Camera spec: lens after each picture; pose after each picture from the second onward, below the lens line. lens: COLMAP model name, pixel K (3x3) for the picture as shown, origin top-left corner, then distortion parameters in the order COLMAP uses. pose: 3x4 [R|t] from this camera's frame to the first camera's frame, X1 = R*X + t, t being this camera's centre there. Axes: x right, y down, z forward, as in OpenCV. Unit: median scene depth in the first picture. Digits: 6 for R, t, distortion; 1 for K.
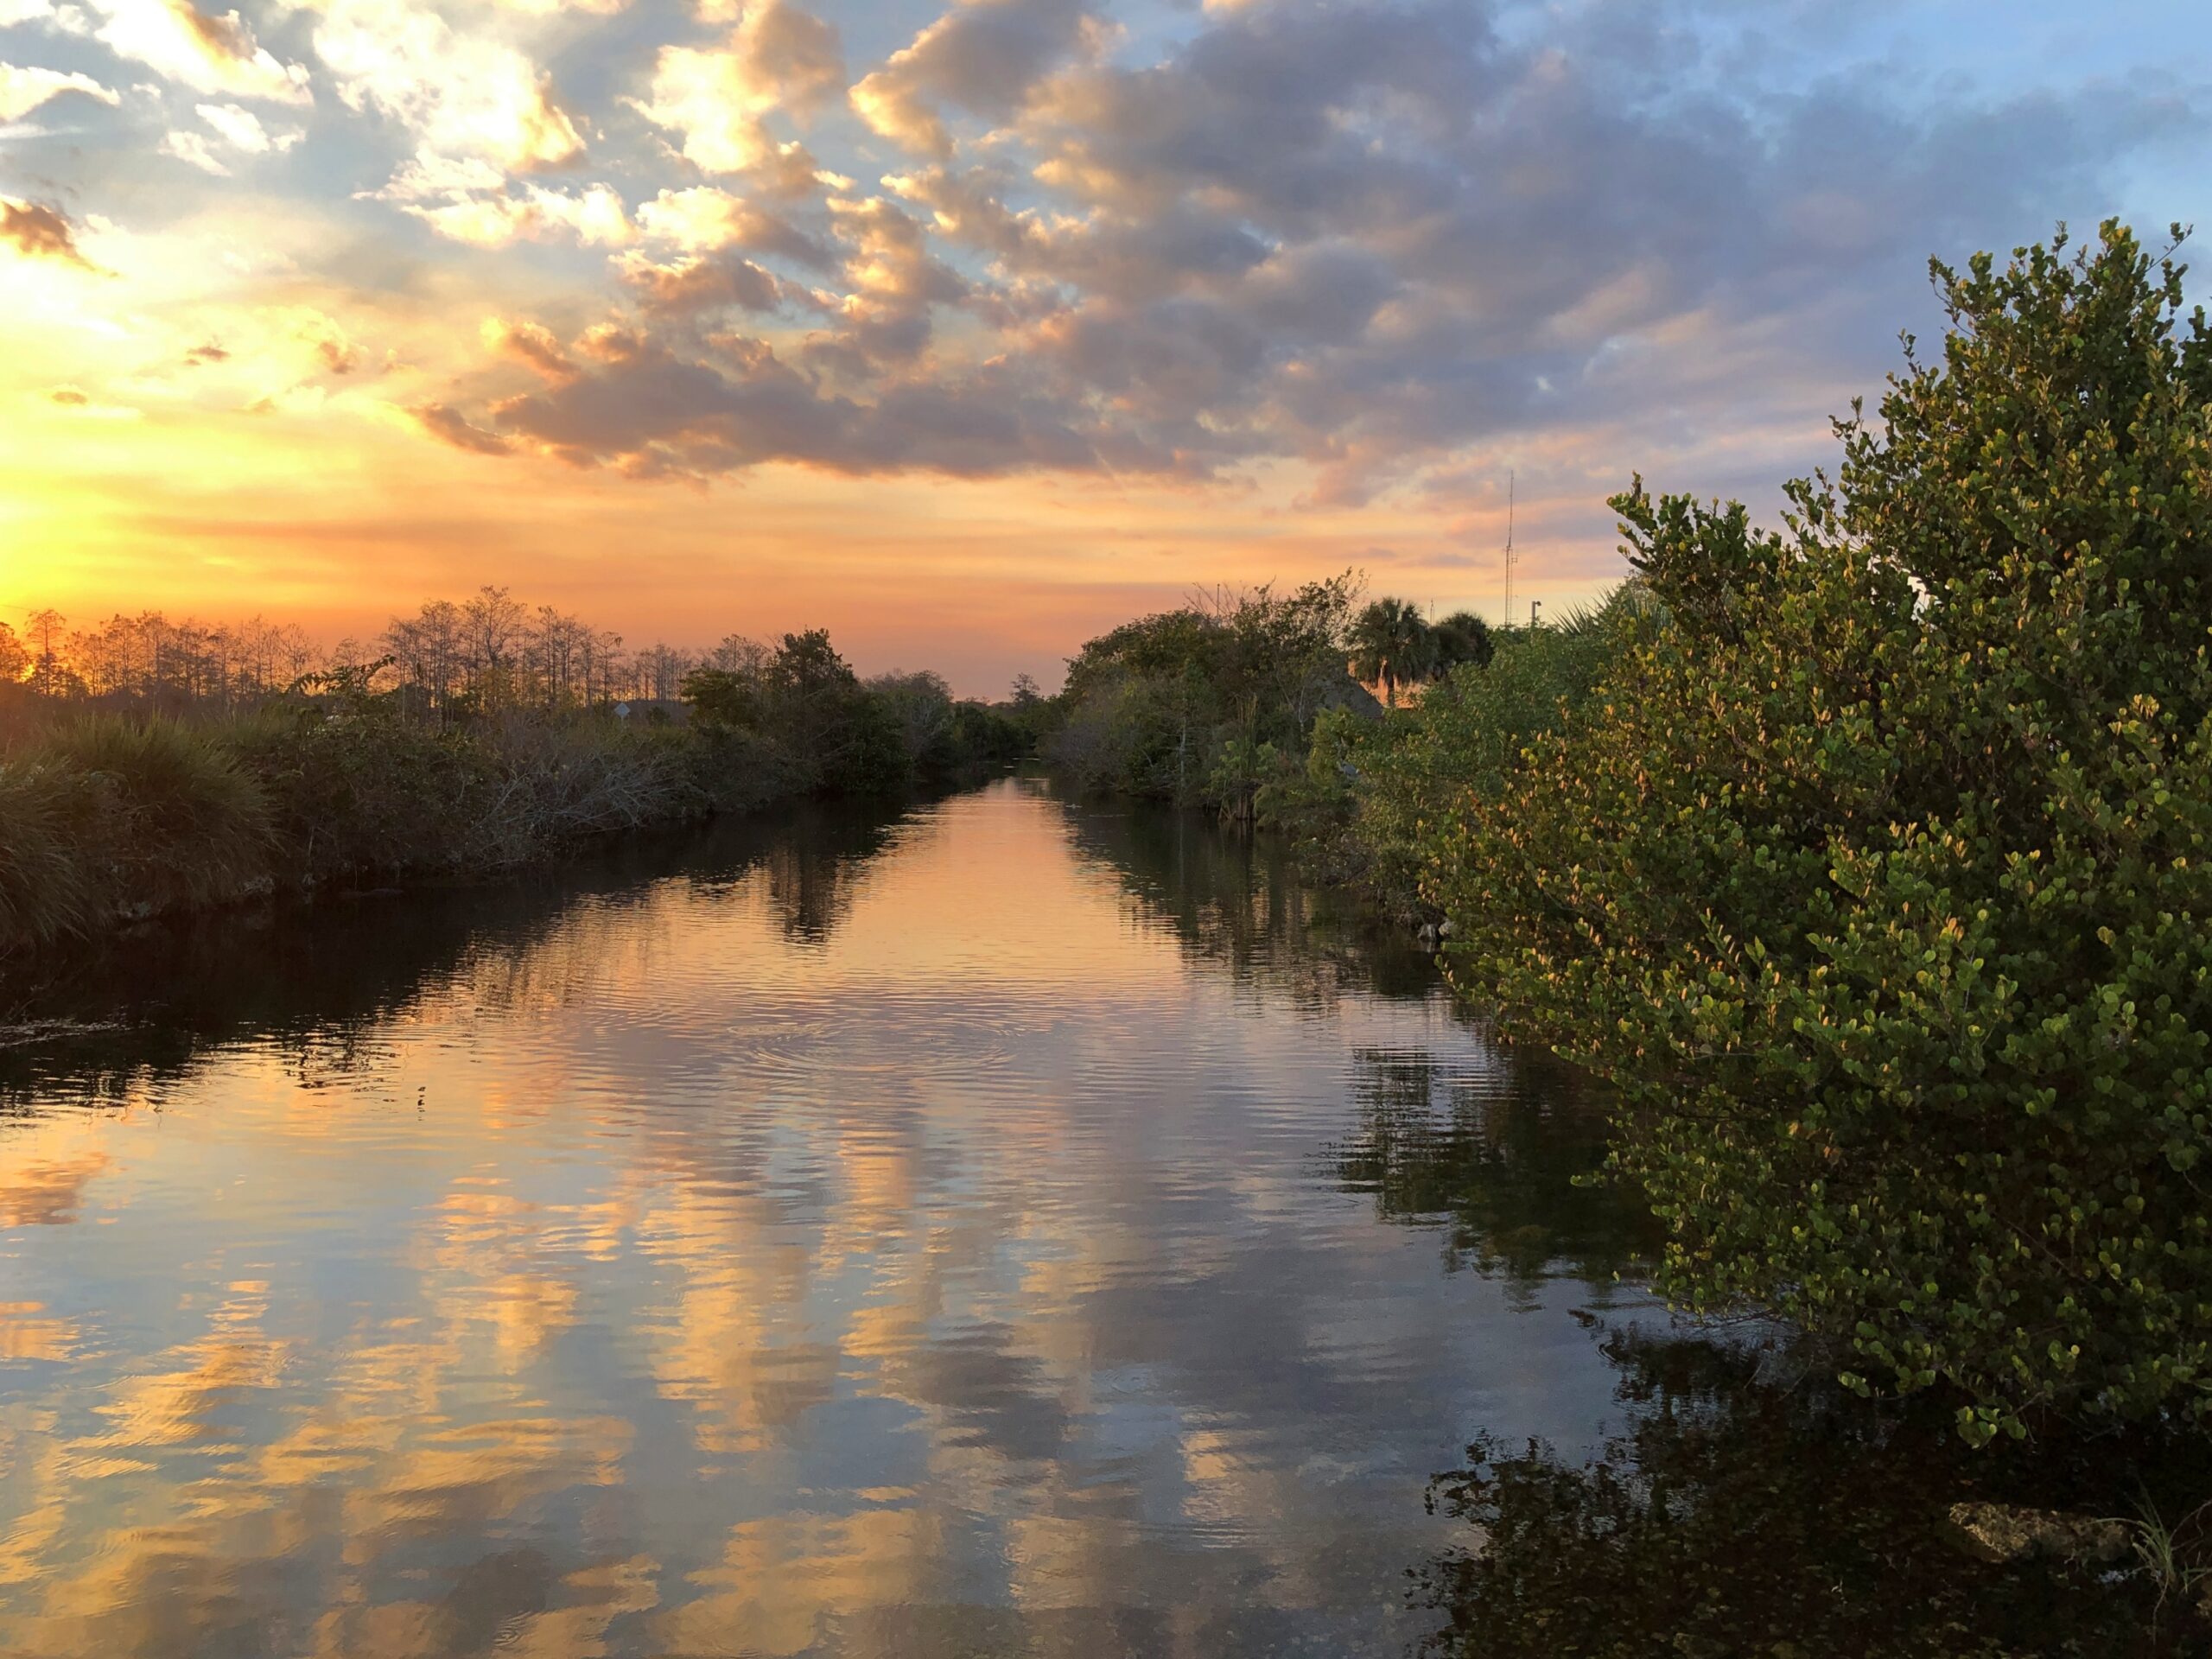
lens RADIAL K [[1789.1, 0, 1116.6], [0, 1789.1, 832.2], [0, 0, 1]] dist [-0.007748, -0.009395]
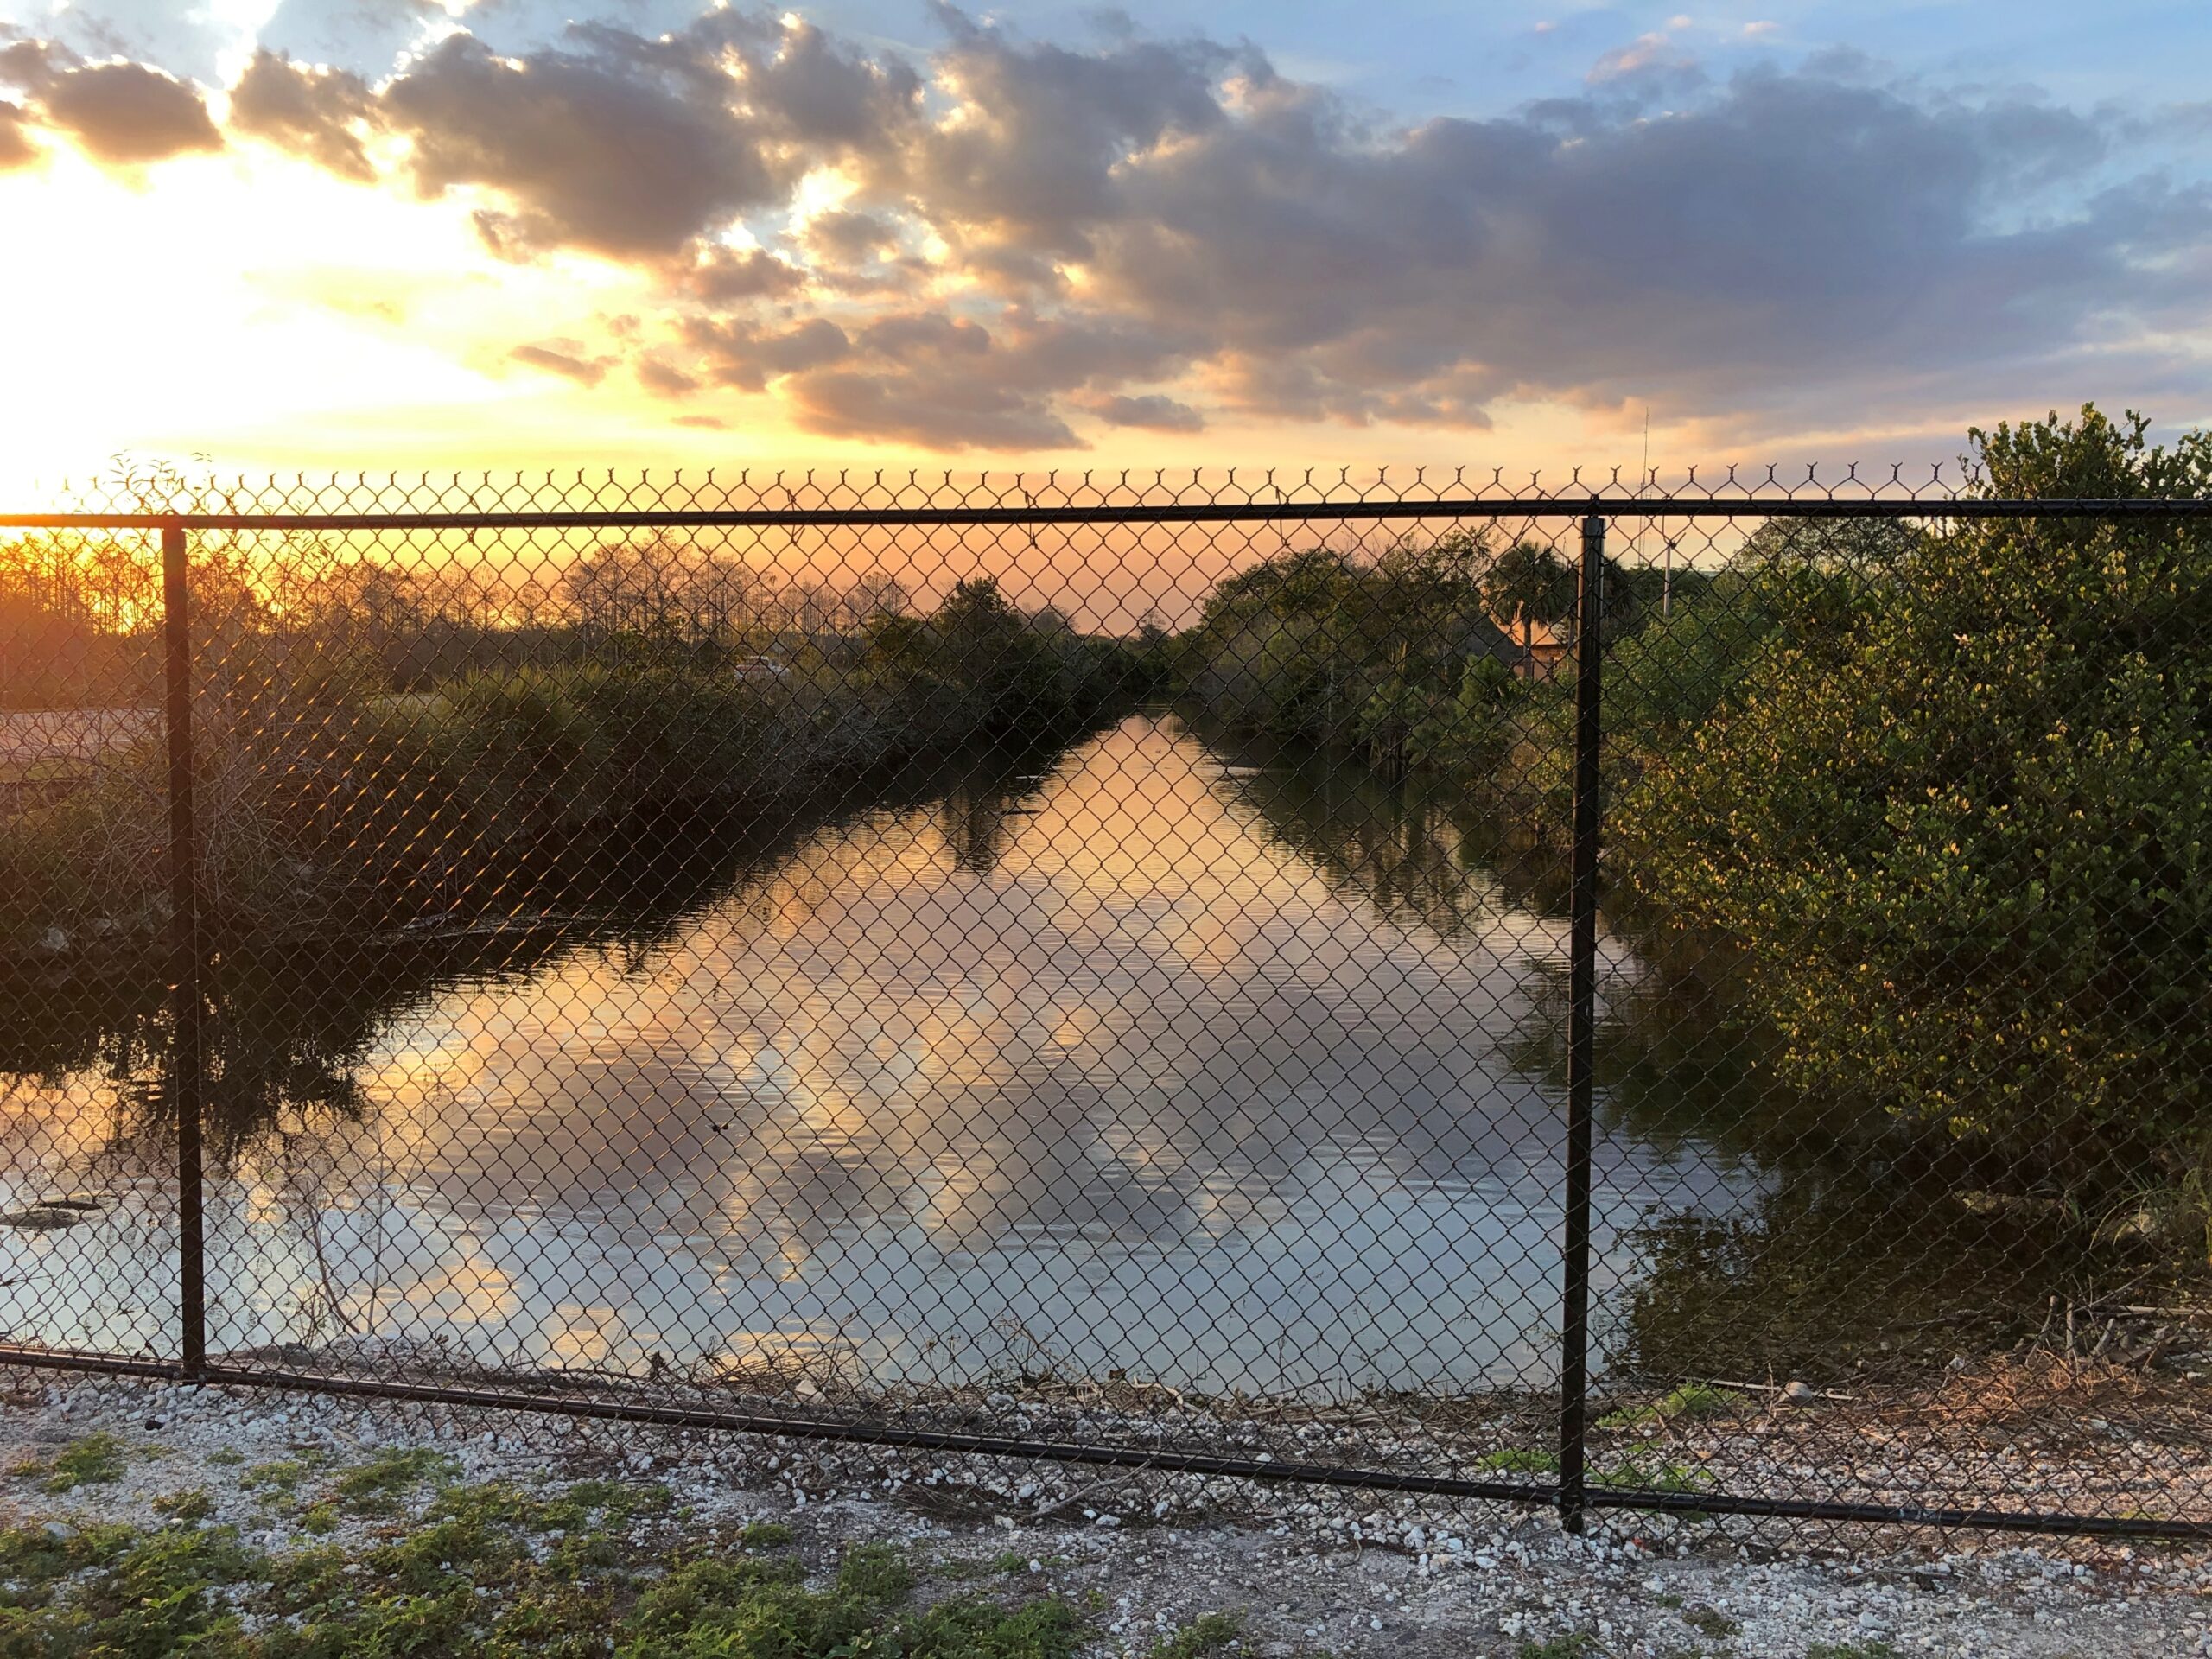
lens RADIAL K [[1789.1, 0, 1092.8], [0, 1789.1, 828.2], [0, 0, 1]] dist [-0.007748, -0.009395]
pose [[0.996917, 0.009691, -0.077862, -0.184249], [-0.006886, 0.999320, 0.036215, -0.018793], [0.078160, -0.035567, 0.996306, -0.622053]]
